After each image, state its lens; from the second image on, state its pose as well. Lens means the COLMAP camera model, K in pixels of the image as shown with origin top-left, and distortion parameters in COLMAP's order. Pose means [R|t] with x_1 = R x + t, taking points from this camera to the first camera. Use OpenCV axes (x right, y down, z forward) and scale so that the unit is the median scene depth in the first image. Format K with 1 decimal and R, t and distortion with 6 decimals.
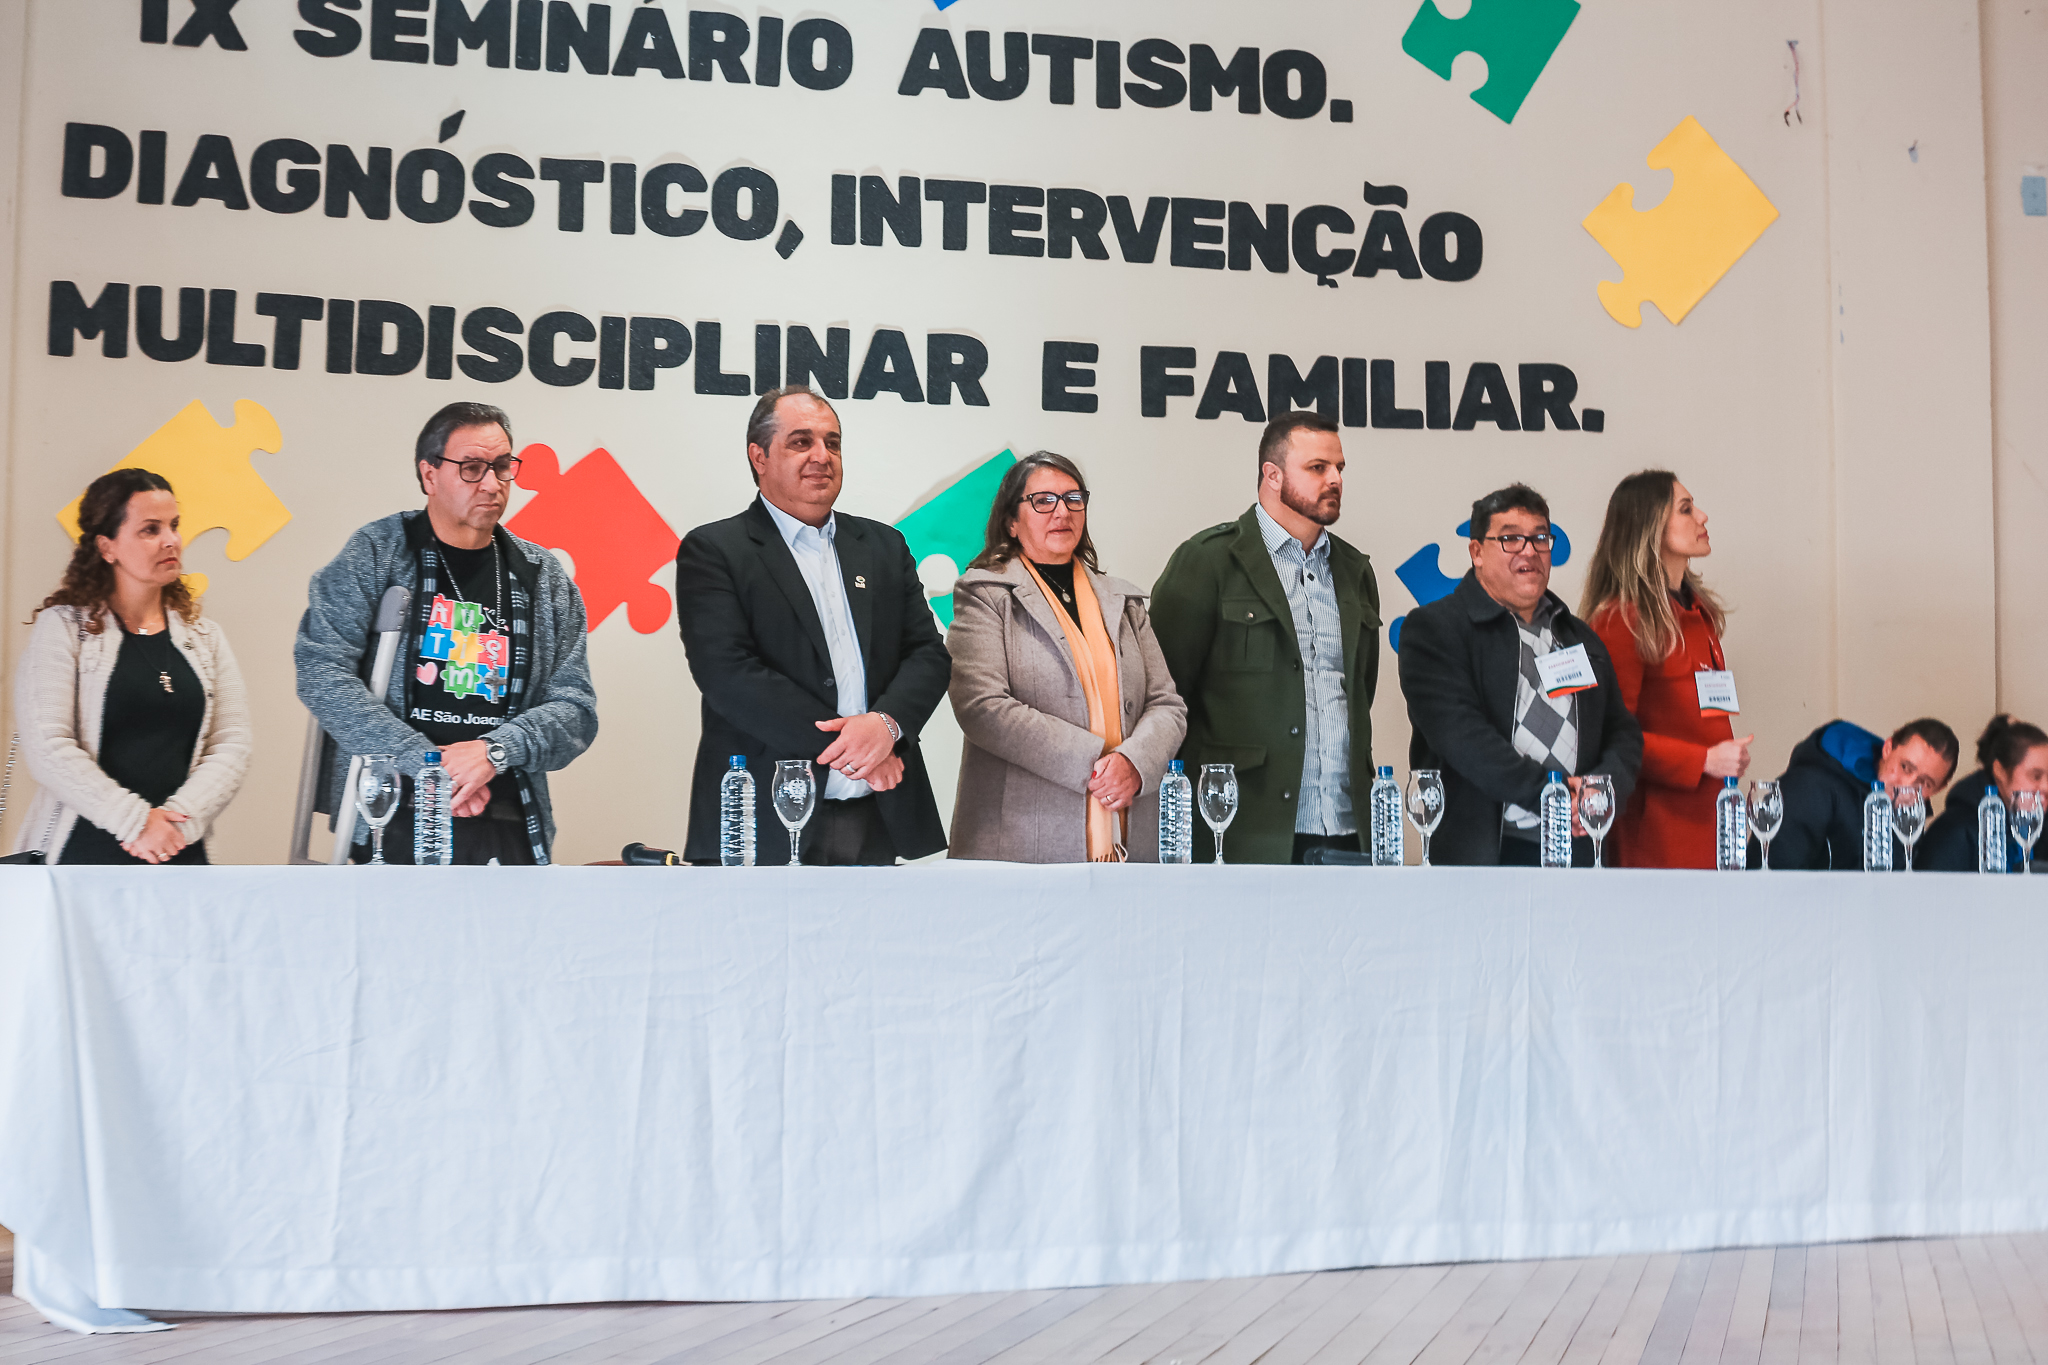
lens RADIAL K [[4128.5, 0, 918.8], [0, 4128.5, 803.8], [0, 0, 1]] dist [-0.343034, 0.000000]
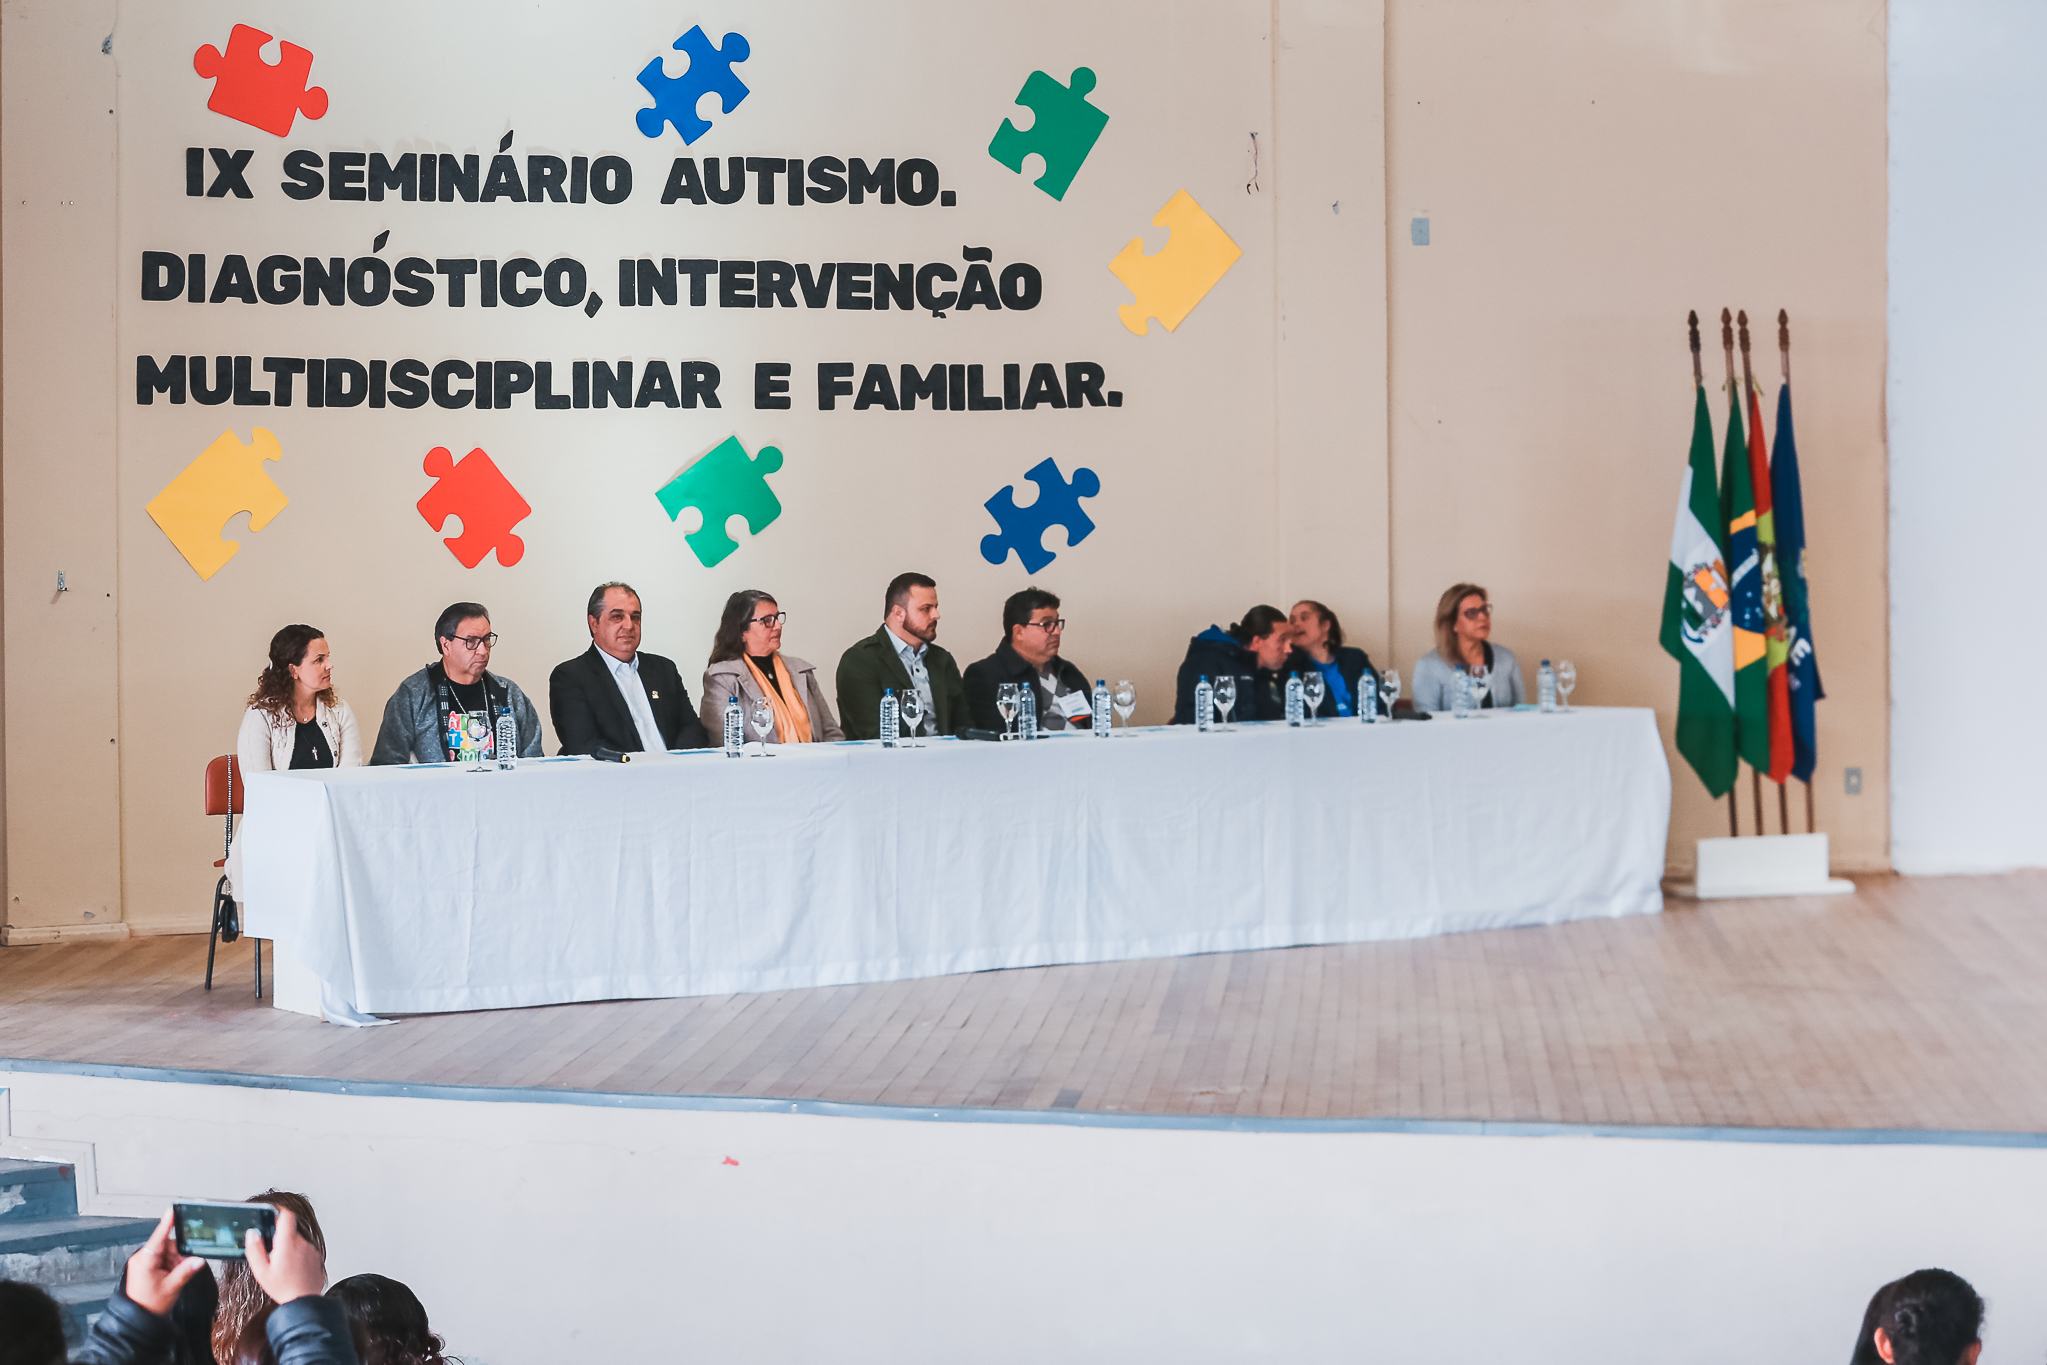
lens RADIAL K [[5486.1, 0, 1038.4], [0, 5486.1, 667.1], [0, 0, 1]] dist [-0.523239, 0.000000]
pose [[0.987577, -0.020749, 0.155760, -0.193620], [0.010553, 0.997764, 0.066003, -0.139955], [-0.156781, -0.063539, 0.985587, -1.072254]]
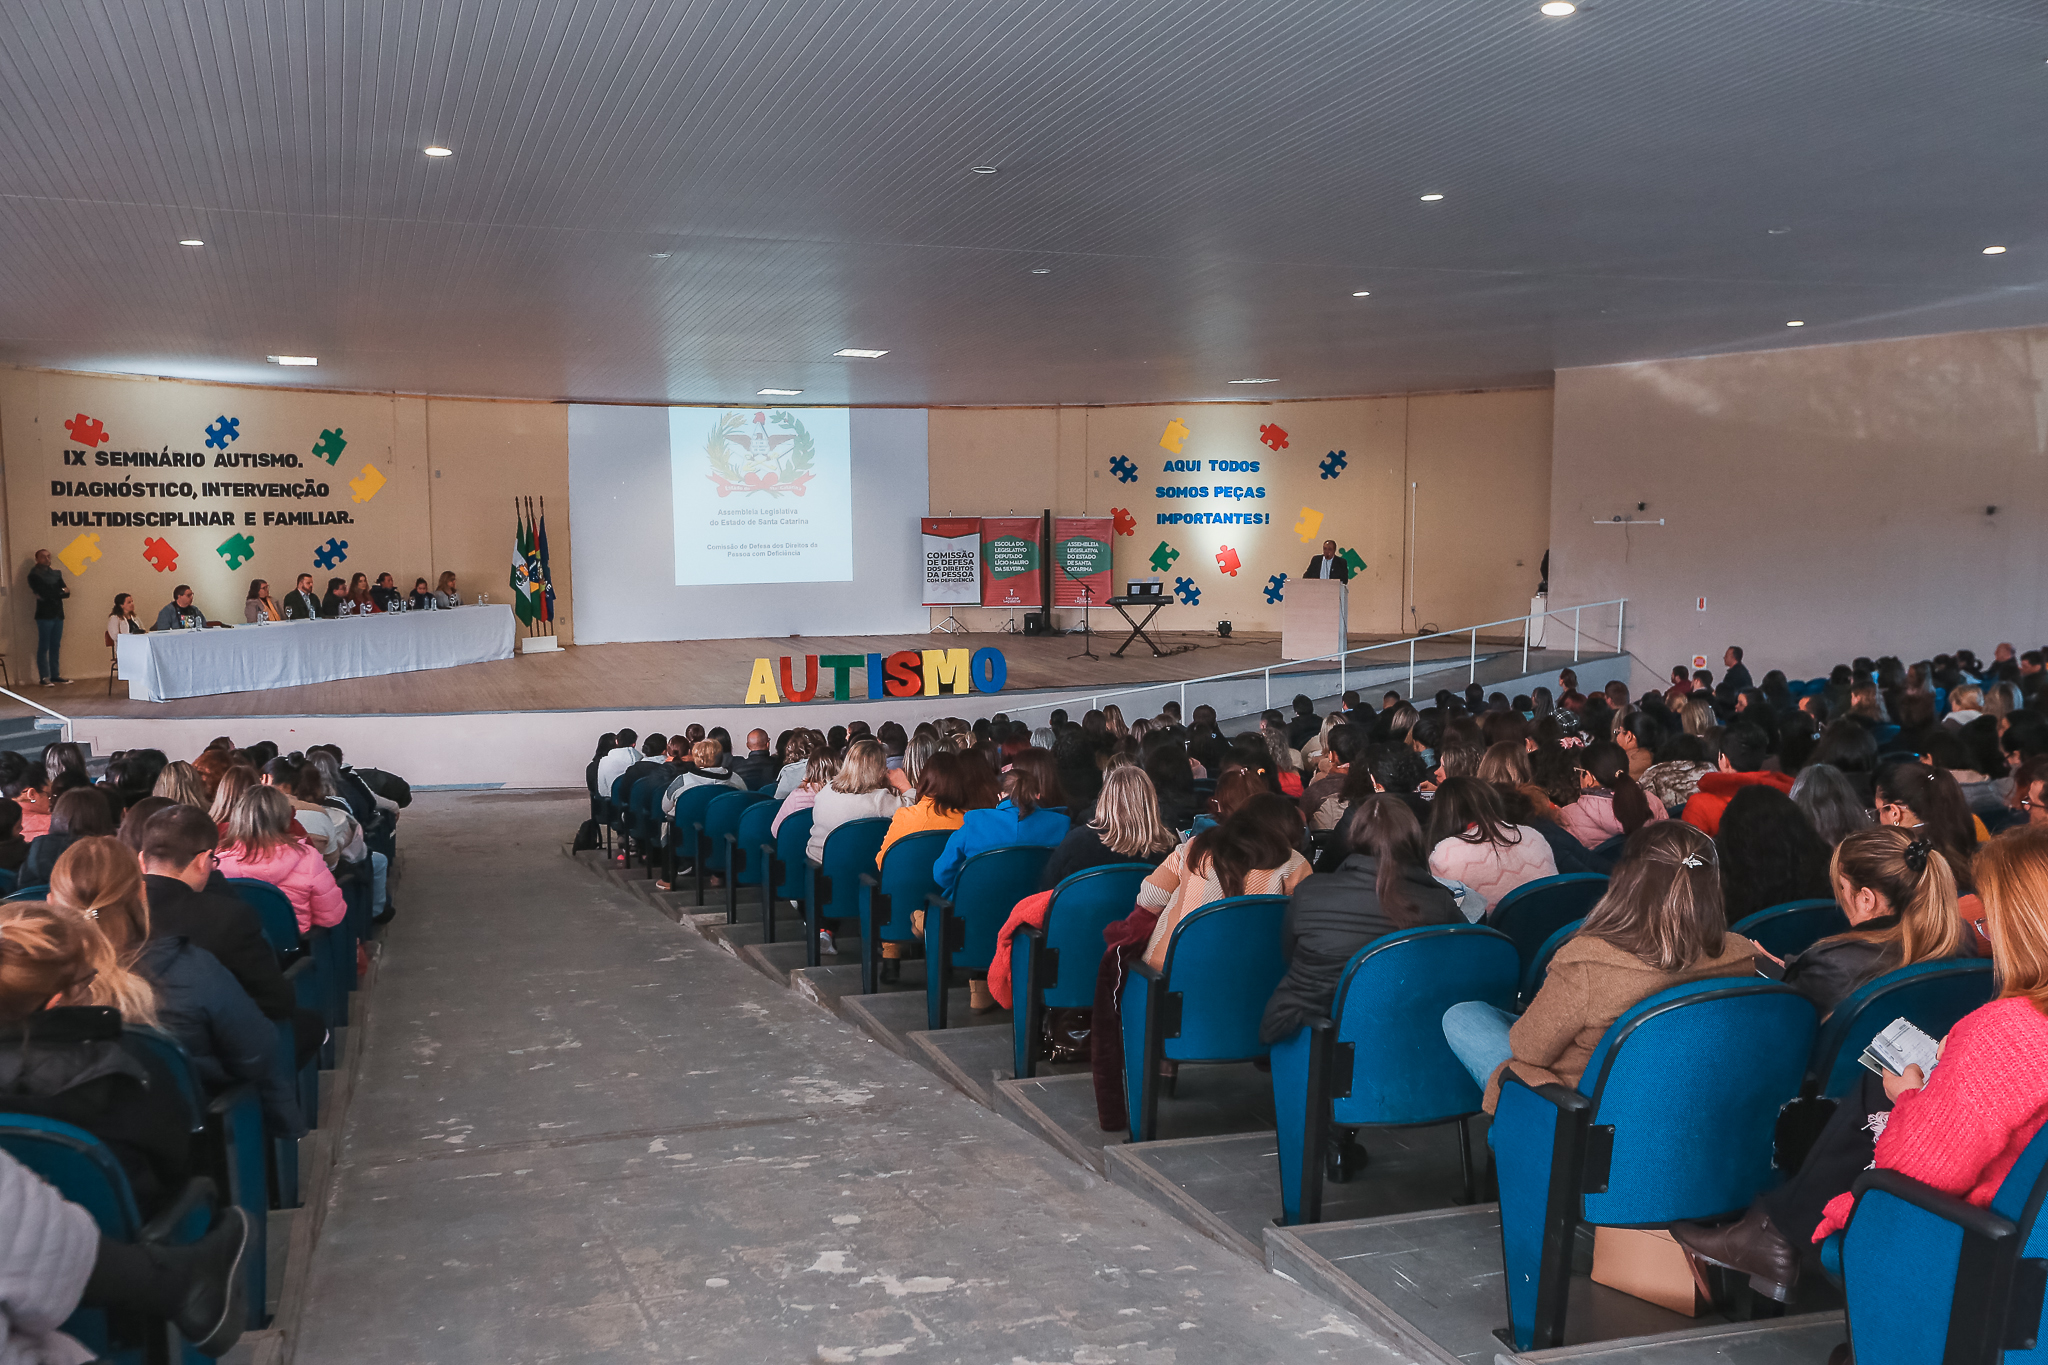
lens RADIAL K [[1986.1, 0, 1032.1], [0, 1986.1, 663.1], [0, 0, 1]] dist [0.096023, 0.000000]
pose [[0.846971, -0.063074, 0.527885, -0.530440], [-0.001118, 0.992724, 0.120410, -0.248340], [-0.531639, -0.102574, 0.840737, -1.889063]]
